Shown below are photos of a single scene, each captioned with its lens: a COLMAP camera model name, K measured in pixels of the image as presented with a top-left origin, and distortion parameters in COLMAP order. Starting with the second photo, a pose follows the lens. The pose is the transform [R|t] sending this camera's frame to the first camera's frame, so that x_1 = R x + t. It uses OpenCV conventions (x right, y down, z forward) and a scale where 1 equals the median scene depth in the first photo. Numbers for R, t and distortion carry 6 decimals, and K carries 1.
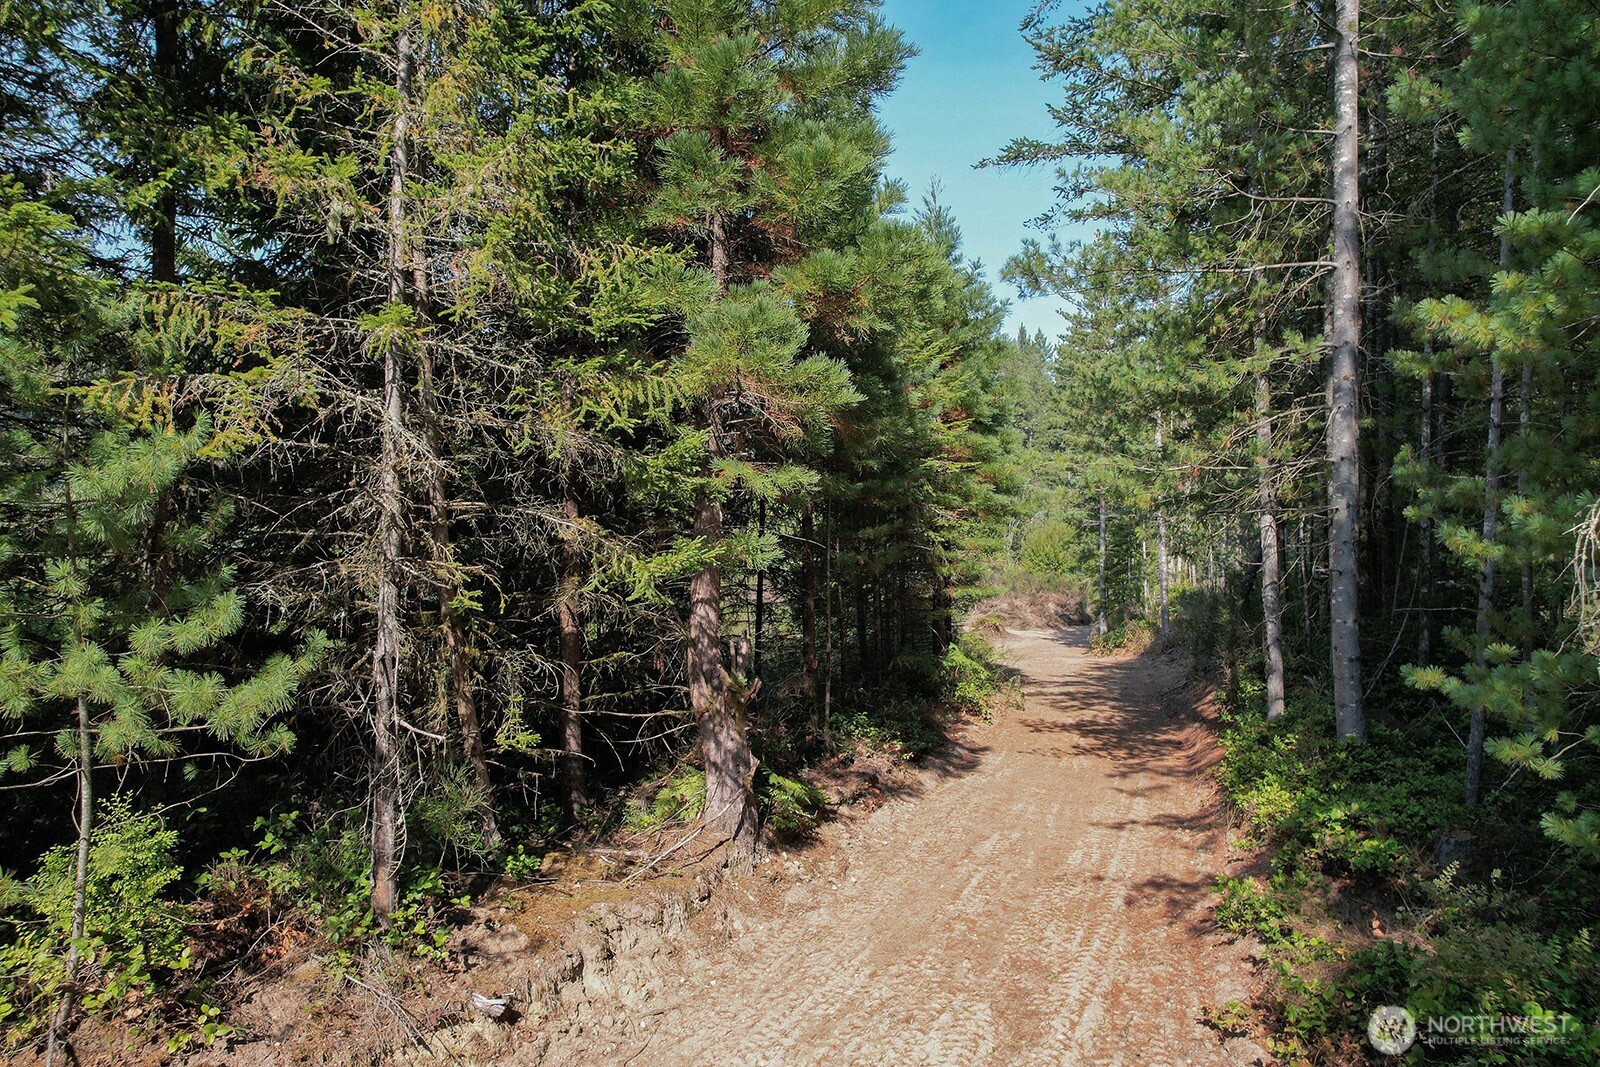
lens RADIAL K [[1007.7, 0, 793.7], [0, 1007.7, 532.0], [0, 0, 1]] dist [-0.030481, 0.002391]
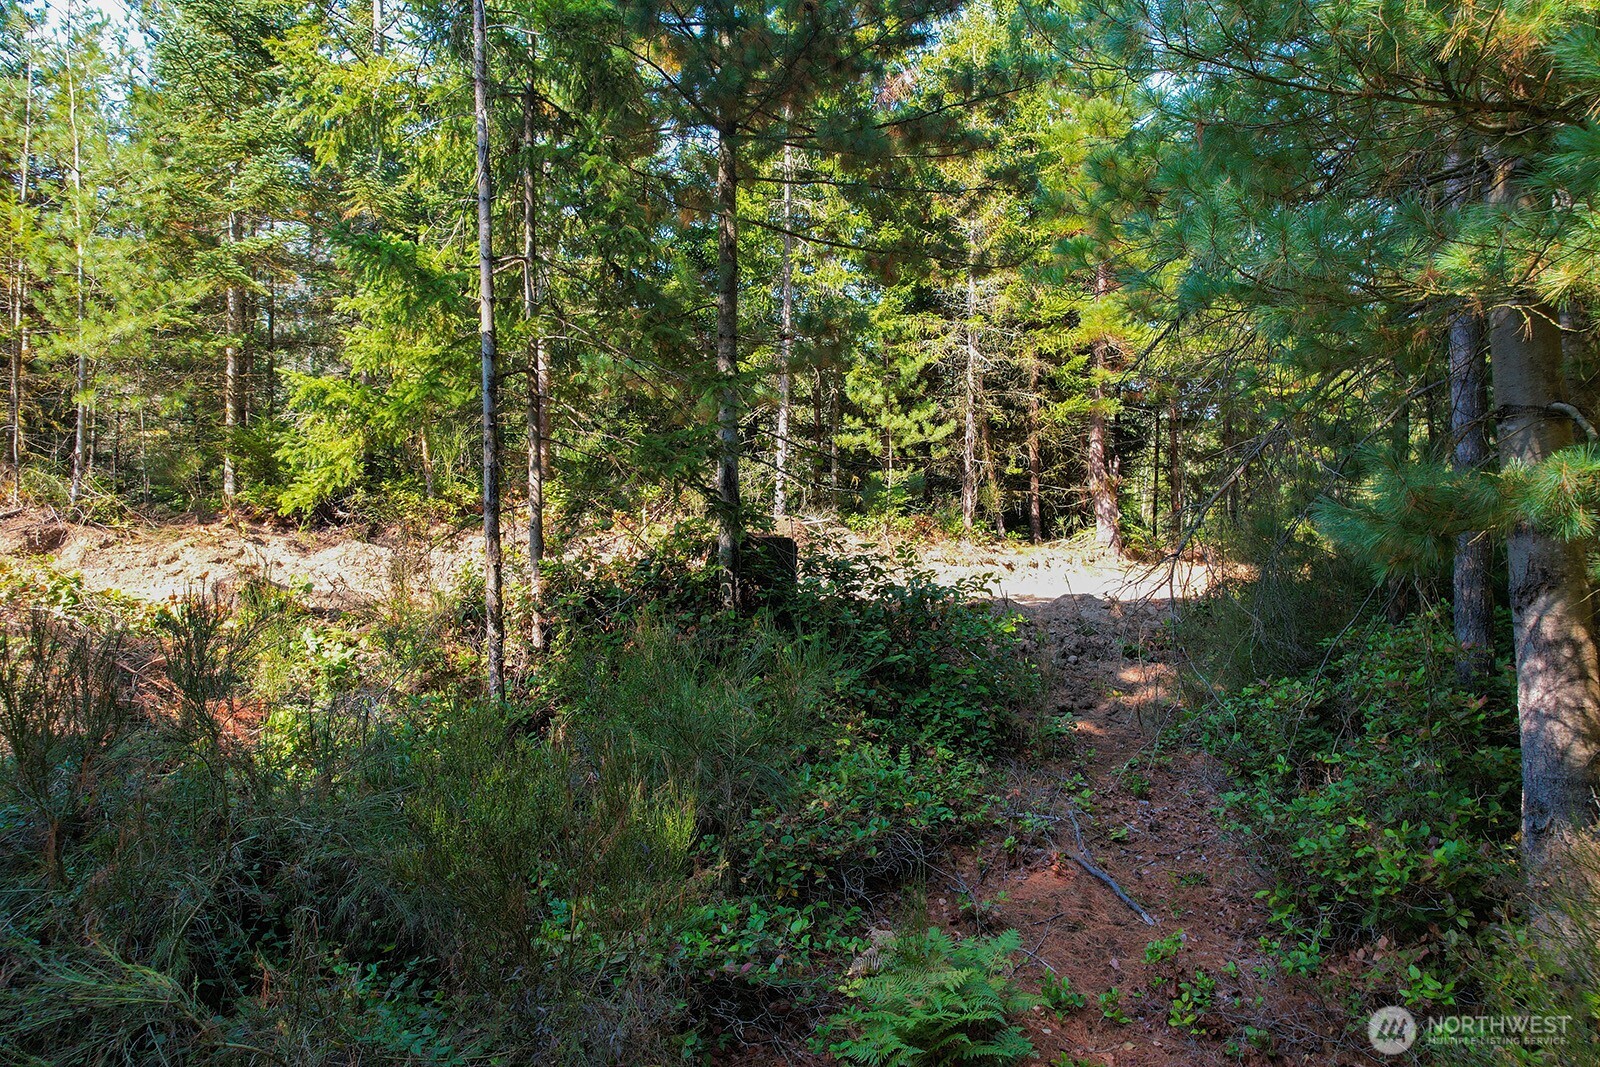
lens RADIAL K [[1007.7, 0, 801.5], [0, 1007.7, 532.4], [0, 0, 1]] dist [-0.030481, 0.002391]
pose [[0.900868, -0.001455, -0.434090, 0.399272], [-0.001005, 0.999985, -0.005437, 0.395321], [0.434092, 0.005334, 0.900853, -1.745509]]
